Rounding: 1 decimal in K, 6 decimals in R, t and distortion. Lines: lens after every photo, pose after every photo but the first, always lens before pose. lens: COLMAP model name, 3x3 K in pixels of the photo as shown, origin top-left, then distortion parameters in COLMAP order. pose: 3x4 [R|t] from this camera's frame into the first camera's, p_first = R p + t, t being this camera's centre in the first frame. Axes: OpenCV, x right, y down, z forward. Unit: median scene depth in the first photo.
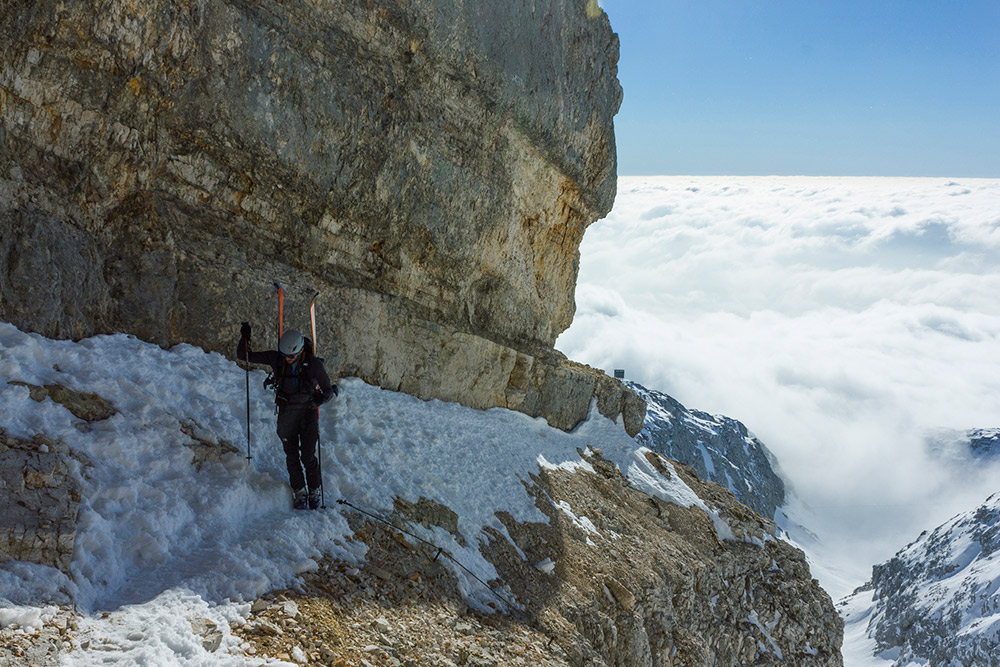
lens RADIAL K [[864.1, 0, 495.5], [0, 864.1, 339.2], [0, 0, 1]] dist [0.037603, -0.007701]
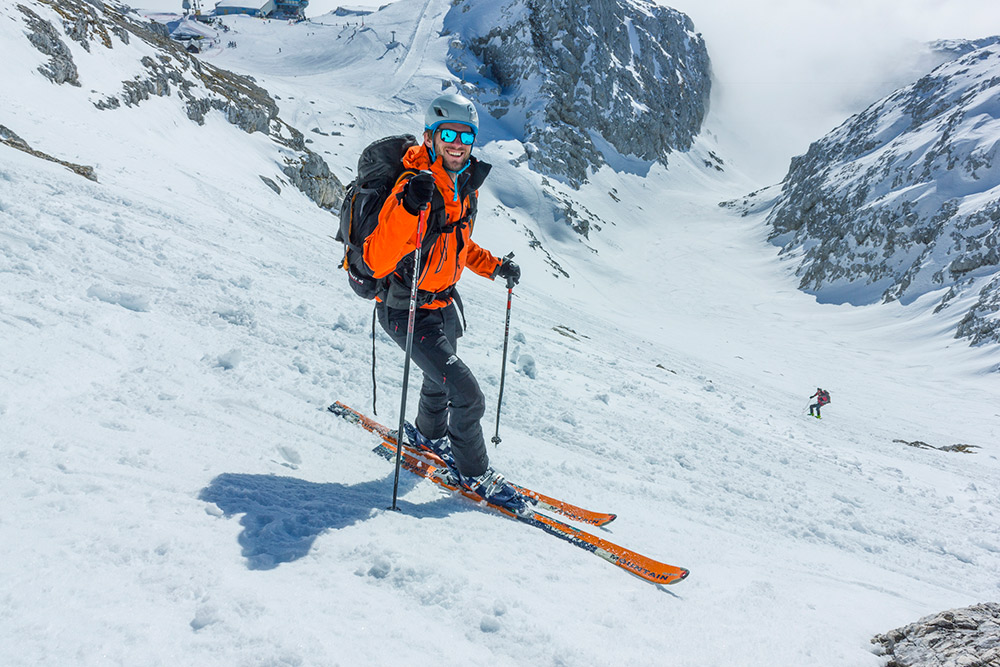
lens RADIAL K [[864.1, 0, 467.2], [0, 864.1, 332.2], [0, 0, 1]] dist [0.037603, -0.007701]
pose [[0.999055, 0.025771, 0.034996, 0.080277], [-0.037960, 0.909538, 0.413884, 0.077502], [-0.021164, -0.414821, 0.909657, 0.120054]]
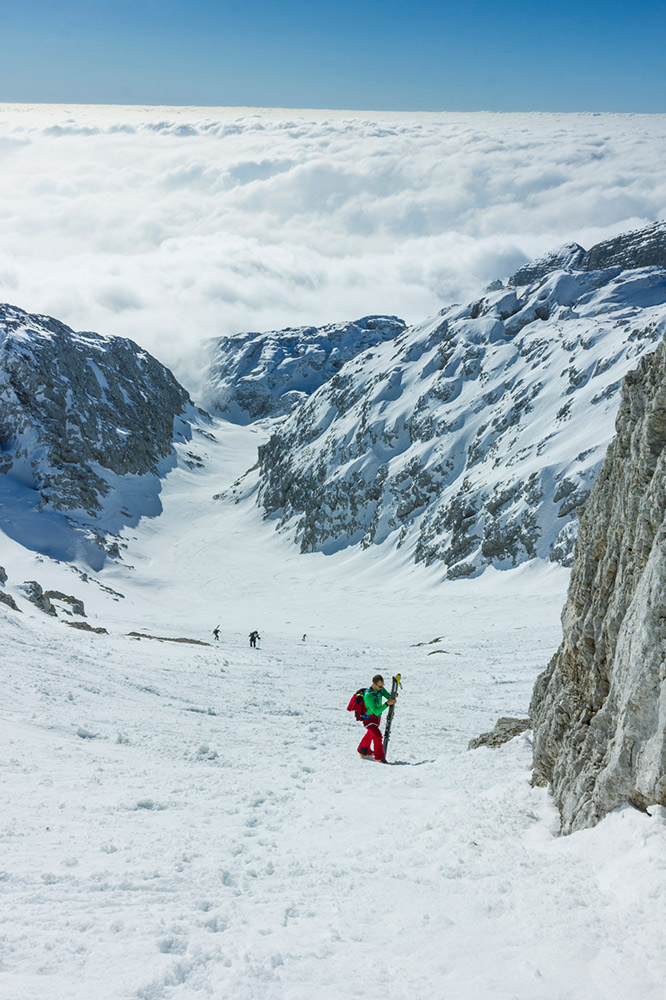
lens RADIAL K [[831.3, 0, 330.6], [0, 831.3, 495.7], [0, 0, 1]] dist [-0.002378, 0.001609]
pose [[0.870889, -0.202270, 0.447927, 0.030653], [0.076539, 0.956083, 0.282926, 0.032194], [-0.485483, -0.212113, 0.848124, 0.047537]]
